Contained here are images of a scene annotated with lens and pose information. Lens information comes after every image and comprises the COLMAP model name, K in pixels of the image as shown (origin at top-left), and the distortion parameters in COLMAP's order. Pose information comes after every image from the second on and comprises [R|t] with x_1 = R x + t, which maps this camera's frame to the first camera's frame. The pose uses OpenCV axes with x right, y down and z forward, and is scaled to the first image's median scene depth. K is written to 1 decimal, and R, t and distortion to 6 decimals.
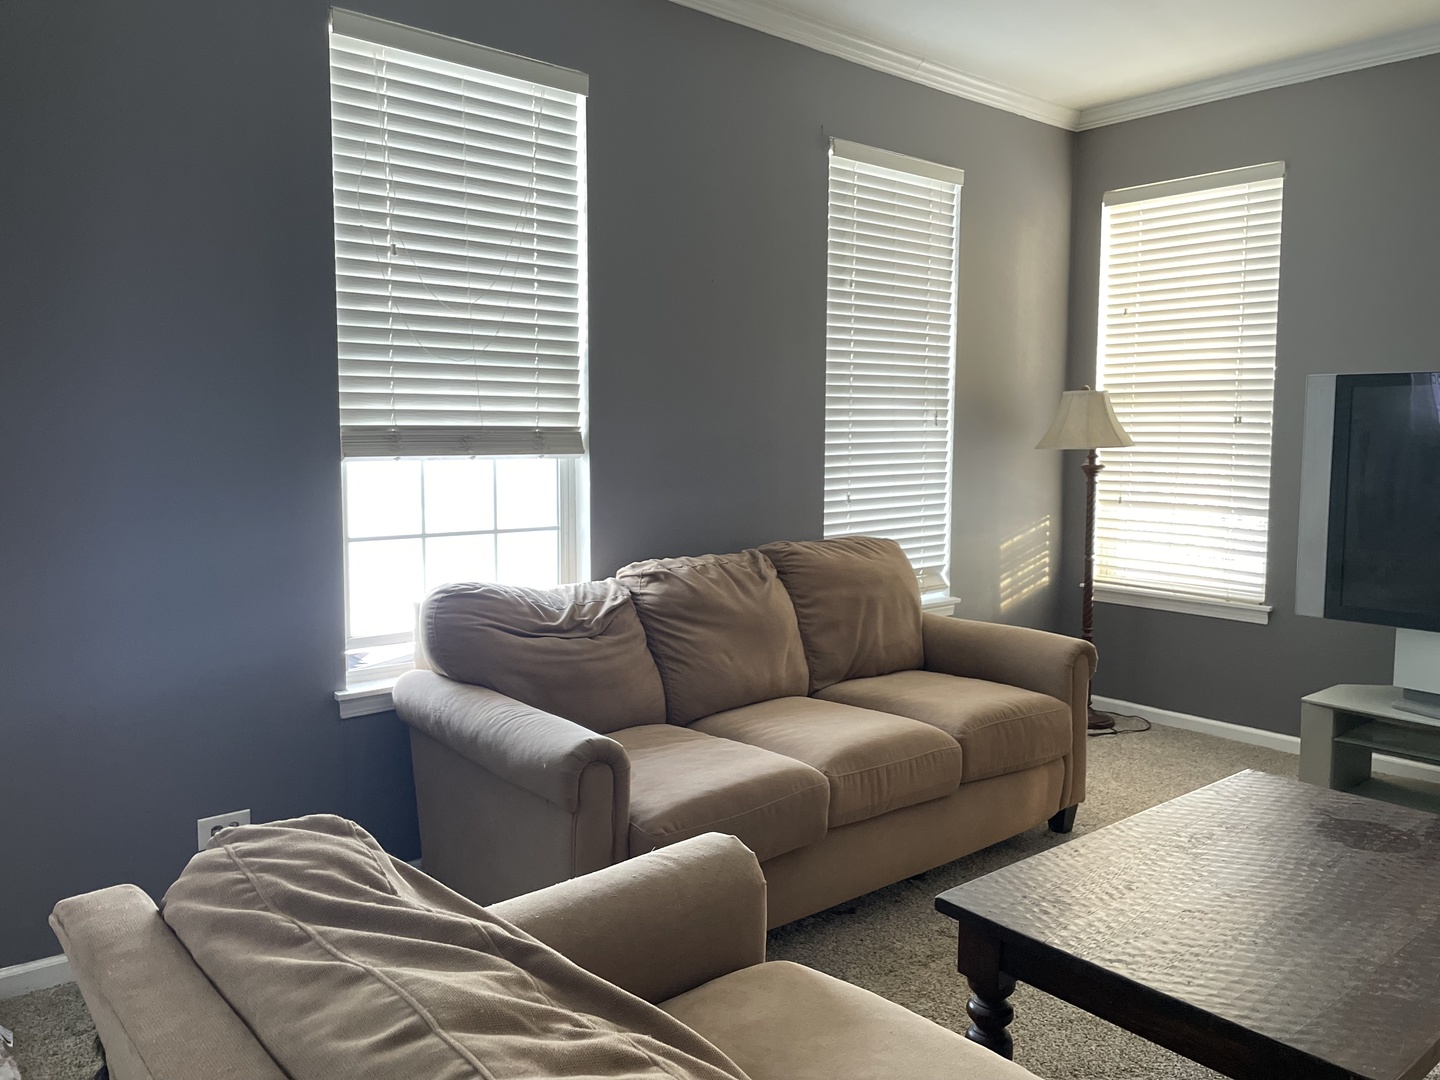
lens RADIAL K [[1081.2, 0, 730.5], [0, 1081.2, 533.1], [0, 0, 1]] dist [0.061931, -0.092309]
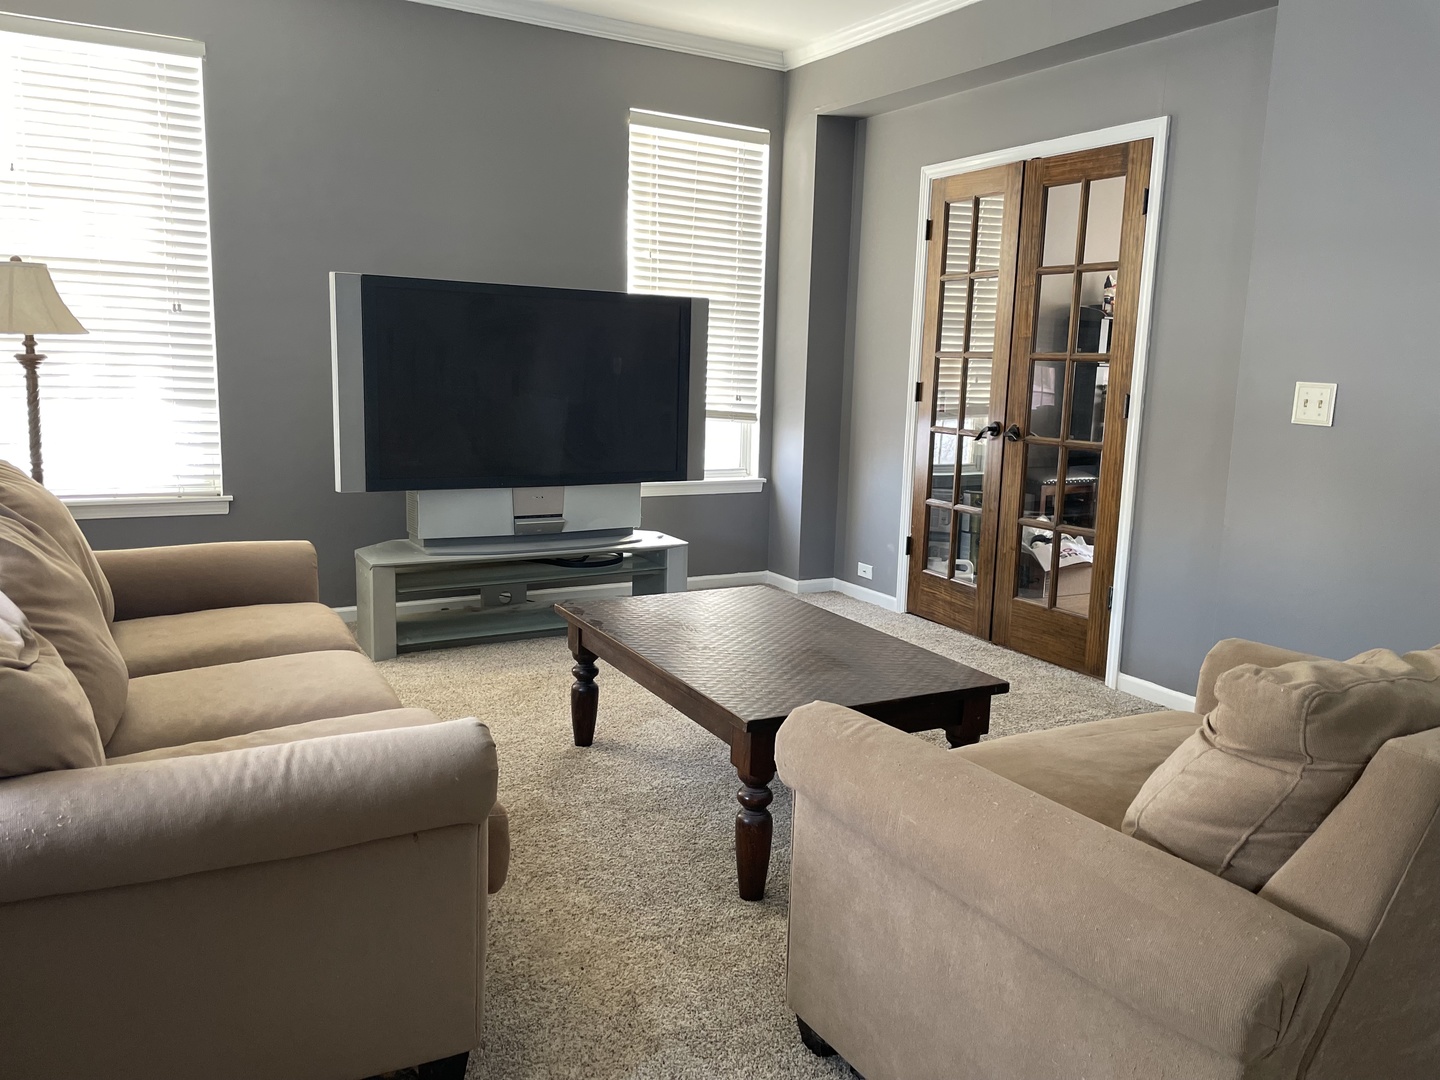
lens RADIAL K [[1081.2, 0, 730.5], [0, 1081.2, 533.1], [0, 0, 1]] dist [0.061931, -0.092309]
pose [[0.163633, -0.158046, 0.973779, -0.422345], [0.065702, 0.986638, 0.149092, -0.019118], [-0.984331, 0.039583, 0.171830, 0.367393]]
